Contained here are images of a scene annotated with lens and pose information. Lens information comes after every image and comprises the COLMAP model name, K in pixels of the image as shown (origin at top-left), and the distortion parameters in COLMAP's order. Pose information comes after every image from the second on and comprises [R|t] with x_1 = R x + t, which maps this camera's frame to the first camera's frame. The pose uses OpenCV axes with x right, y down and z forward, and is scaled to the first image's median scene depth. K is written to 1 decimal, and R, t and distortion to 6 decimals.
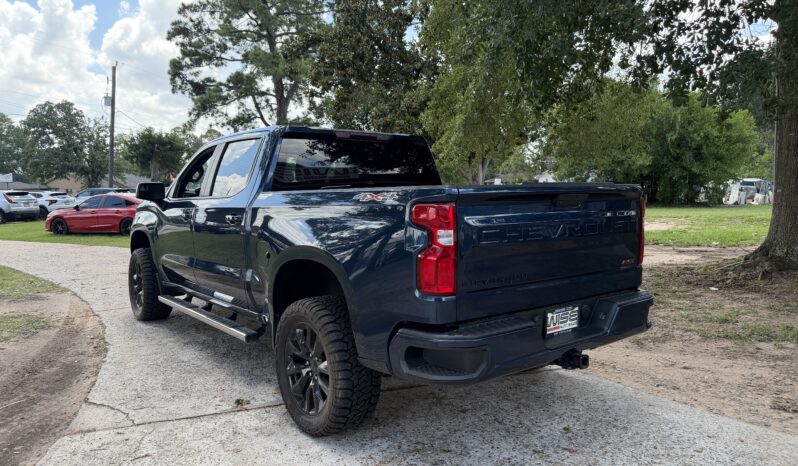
lens RADIAL K [[571.9, 0, 401.9], [0, 571.9, 232.4], [0, 0, 1]] dist [0.060585, -0.092688]
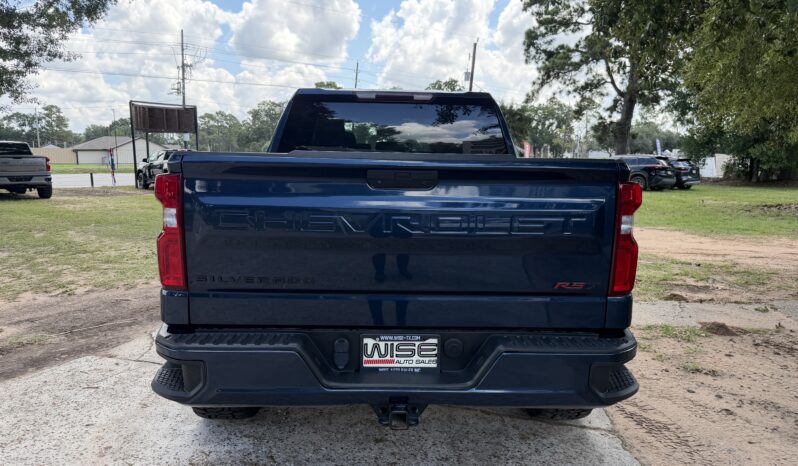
lens RADIAL K [[571.9, 0, 401.9], [0, 571.9, 232.4], [0, 0, 1]] dist [0.060585, -0.092688]
pose [[0.796505, 0.099241, -0.596432, 0.066878], [-0.068513, 0.994898, 0.074047, -0.004055], [0.600738, -0.018116, 0.799241, 0.045333]]
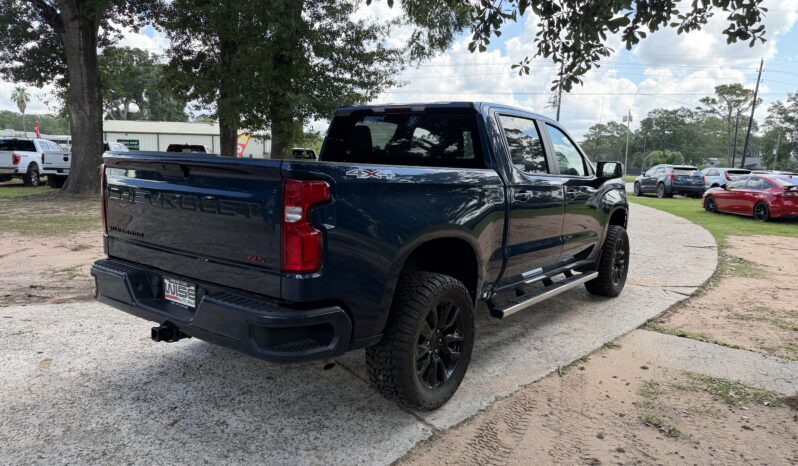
lens RADIAL K [[571.9, 0, 401.9], [0, 571.9, 232.4], [0, 0, 1]] dist [0.060585, -0.092688]
pose [[0.244535, 0.141772, -0.959220, 0.128725], [-0.110395, 0.986892, 0.117719, -0.010570], [0.963336, 0.077106, 0.256980, 0.109436]]
